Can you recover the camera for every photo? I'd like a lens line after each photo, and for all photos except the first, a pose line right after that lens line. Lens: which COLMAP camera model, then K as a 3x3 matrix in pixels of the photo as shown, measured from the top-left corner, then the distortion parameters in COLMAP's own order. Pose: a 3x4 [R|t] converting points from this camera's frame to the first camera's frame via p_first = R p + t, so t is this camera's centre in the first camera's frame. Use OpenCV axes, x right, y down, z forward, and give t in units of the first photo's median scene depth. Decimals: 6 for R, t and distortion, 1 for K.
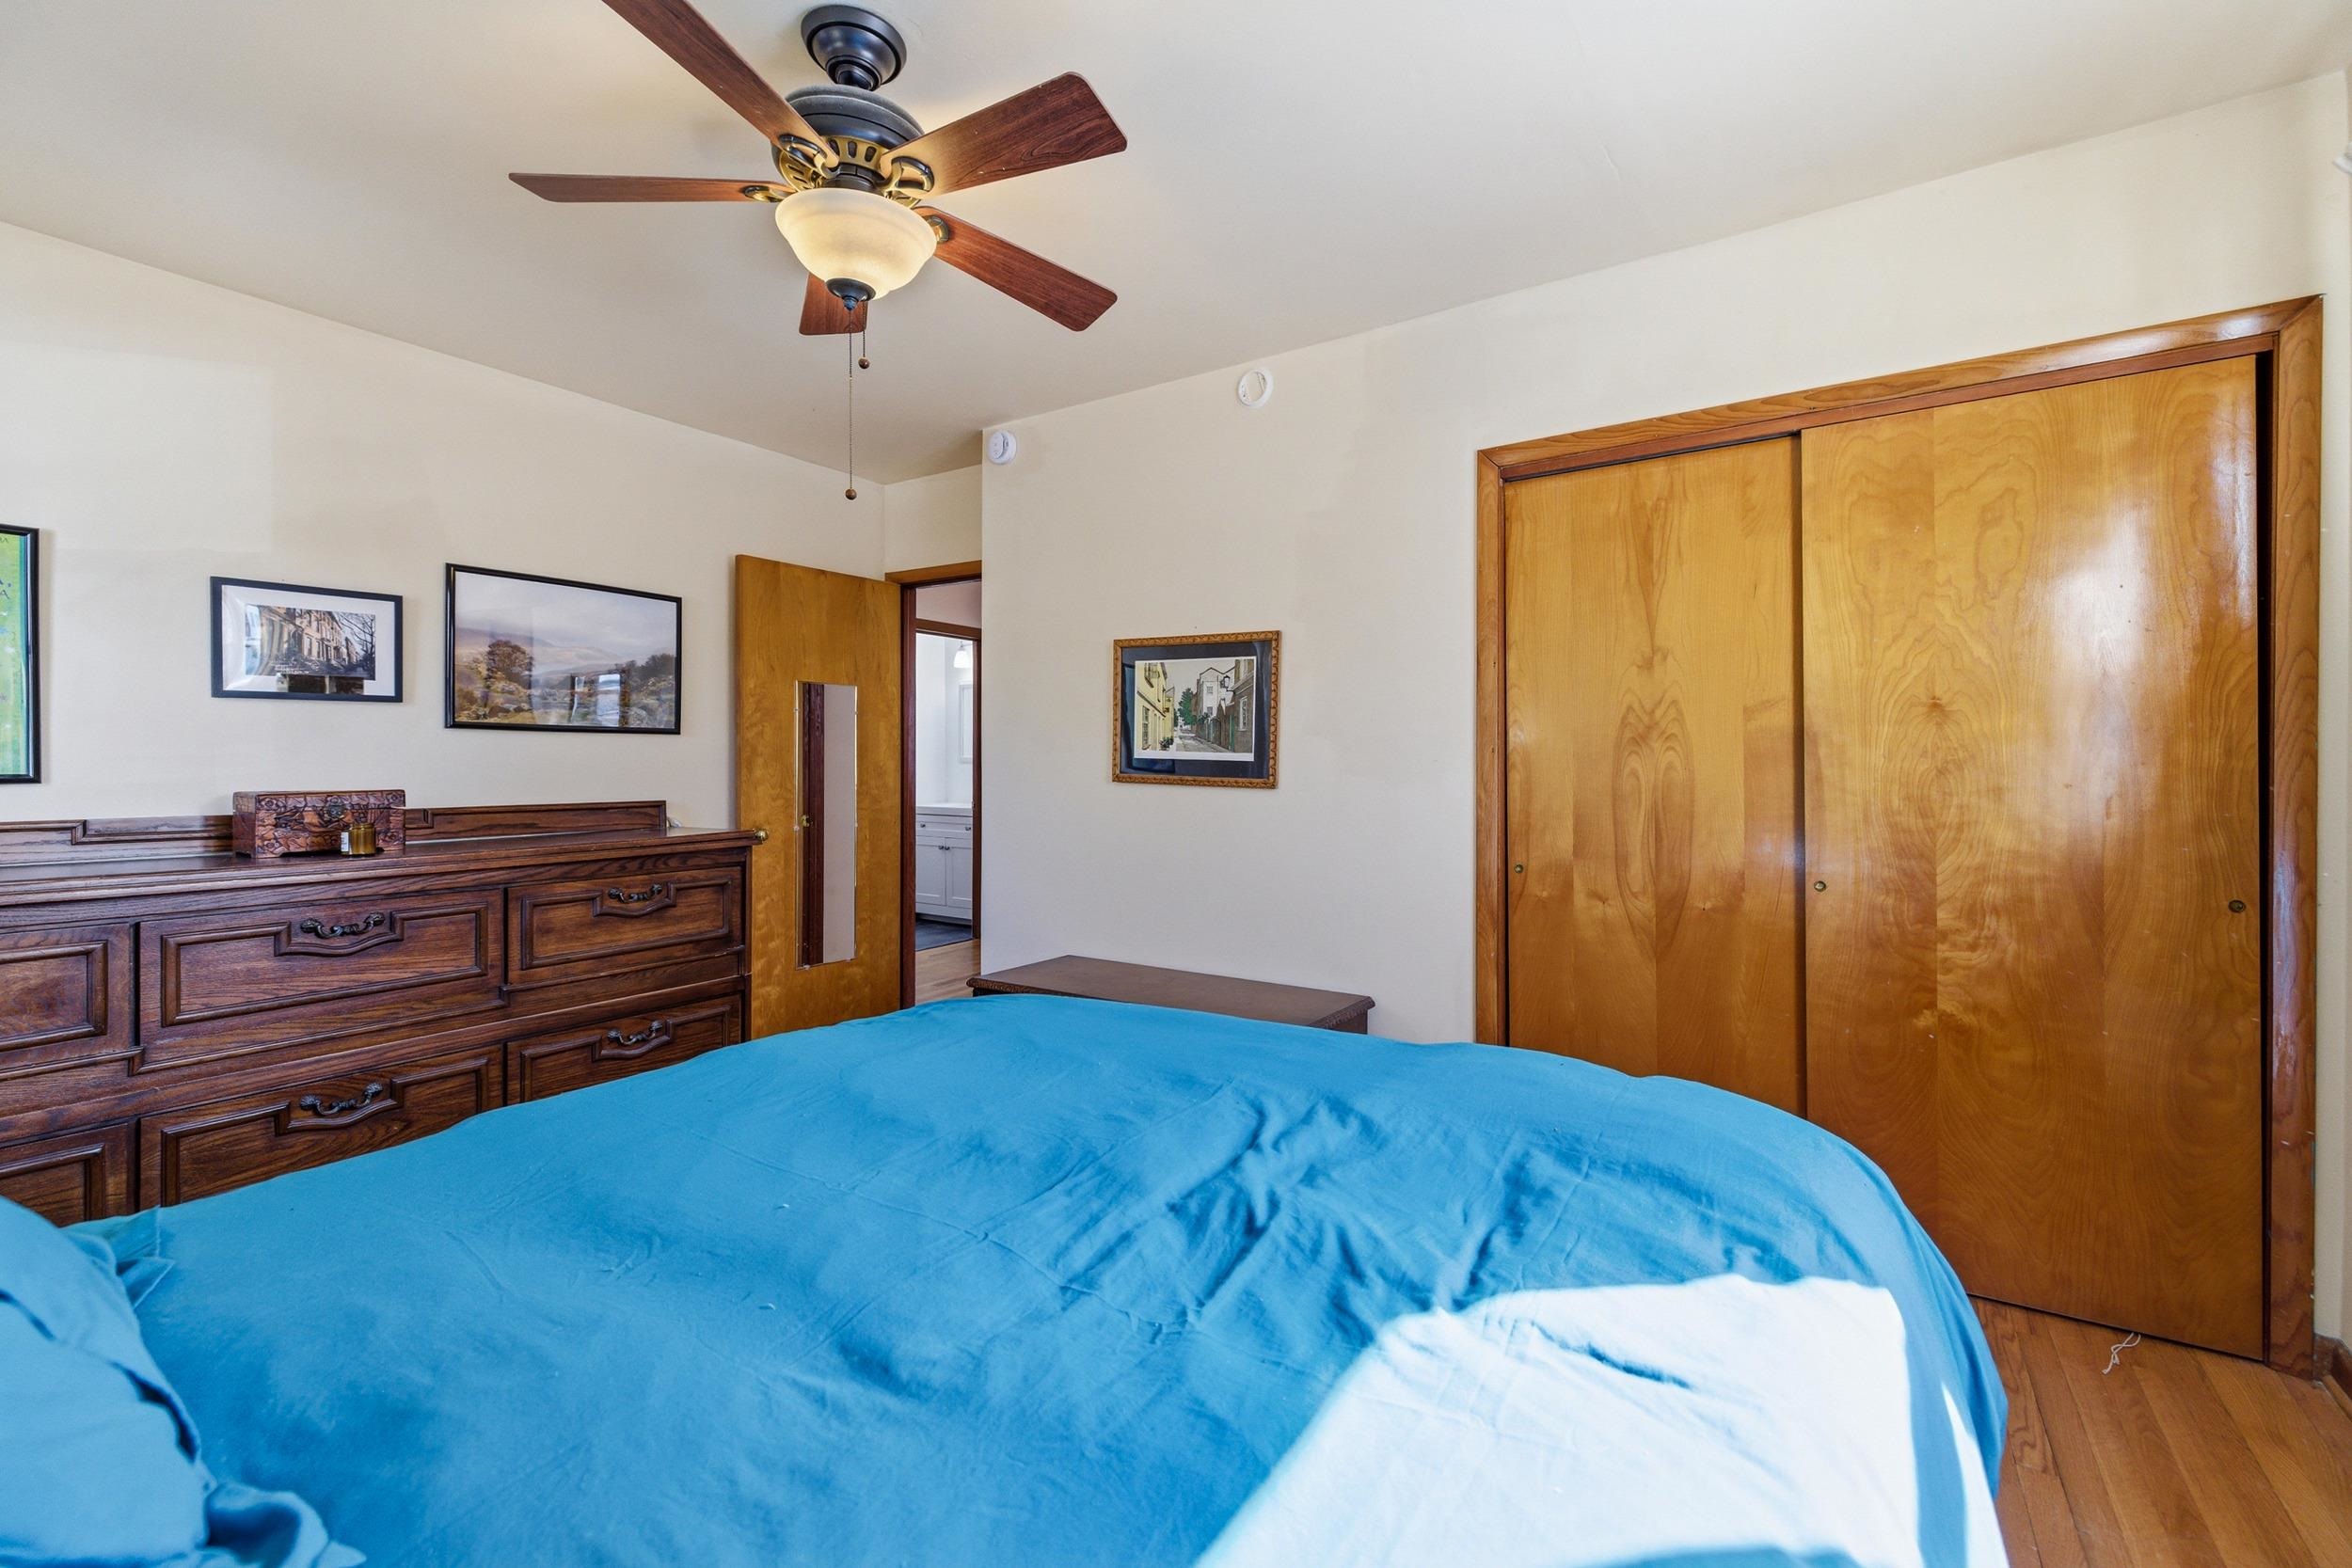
lens RADIAL K [[978.5, 0, 1177.2], [0, 978.5, 779.2], [0, 0, 1]] dist [0.000090, -0.000072]
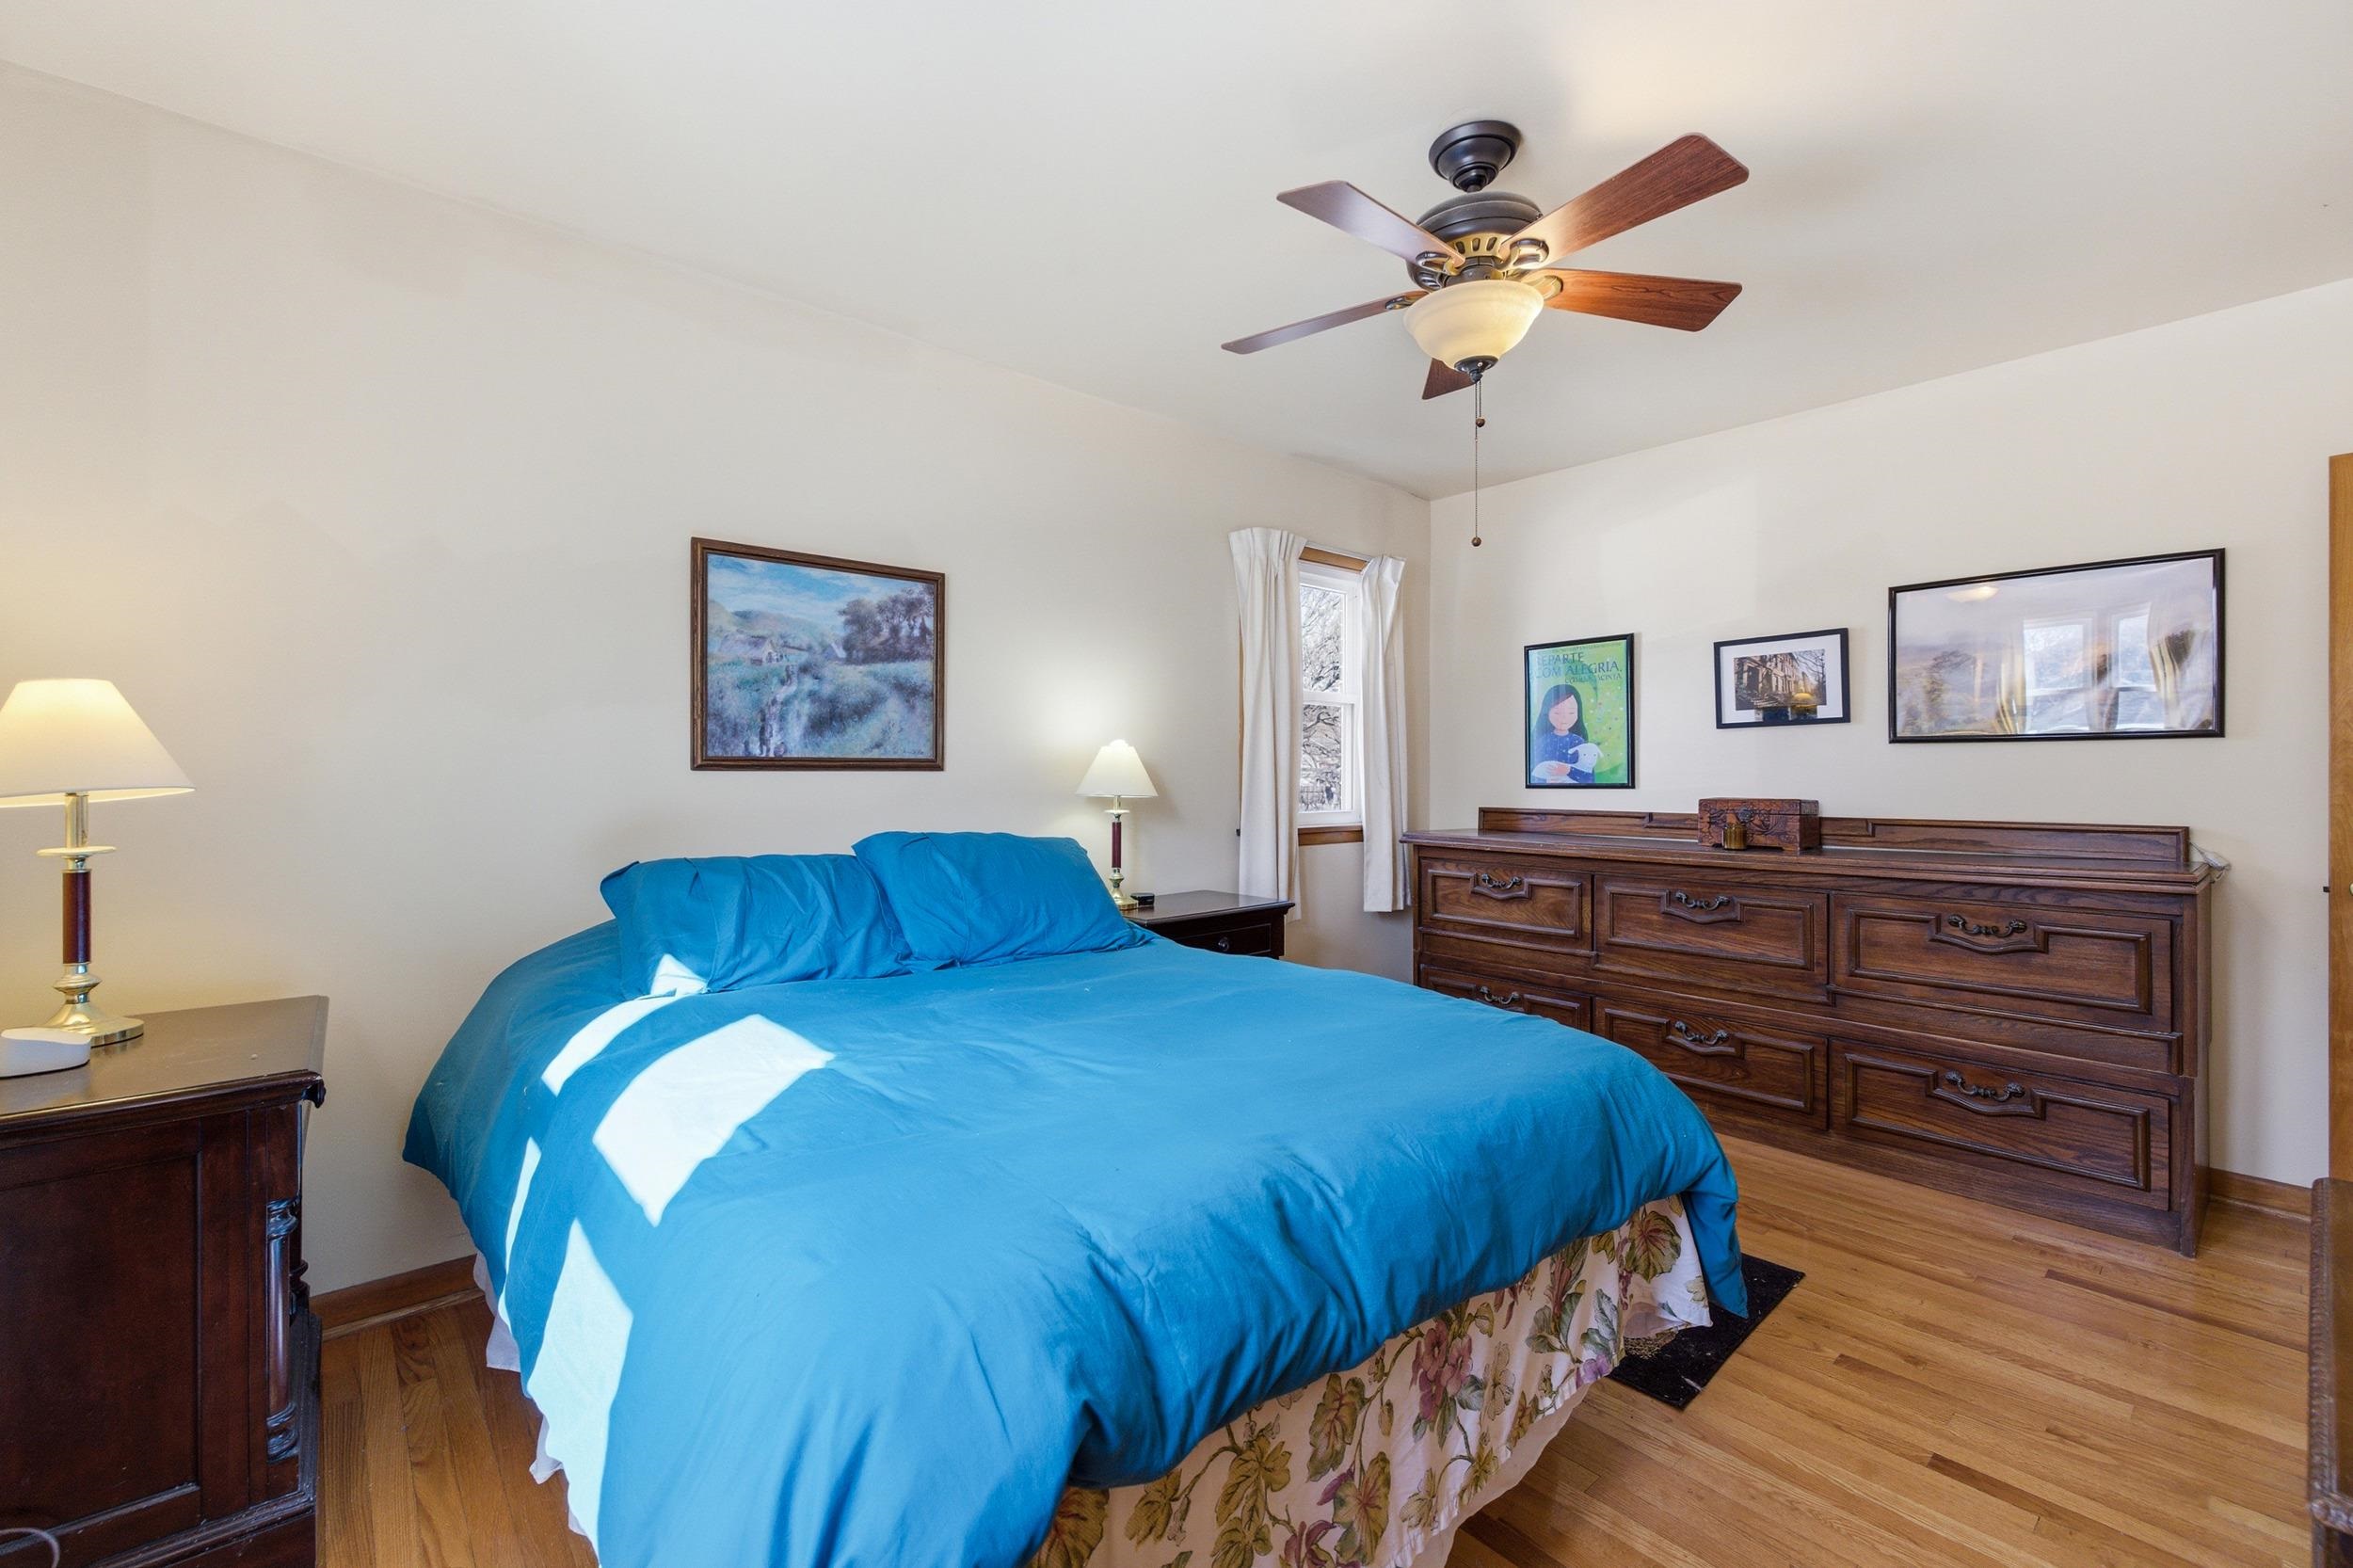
lens RADIAL K [[996.1, 0, 1168.5], [0, 996.1, 787.4], [0, 0, 1]] dist [0.008714, 0.000056]
pose [[-0.263830, 0.009207, -0.964525, 0.541009], [-0.019252, 0.999705, 0.014809, -0.006323], [0.964377, 0.022476, -0.263575, 0.577620]]
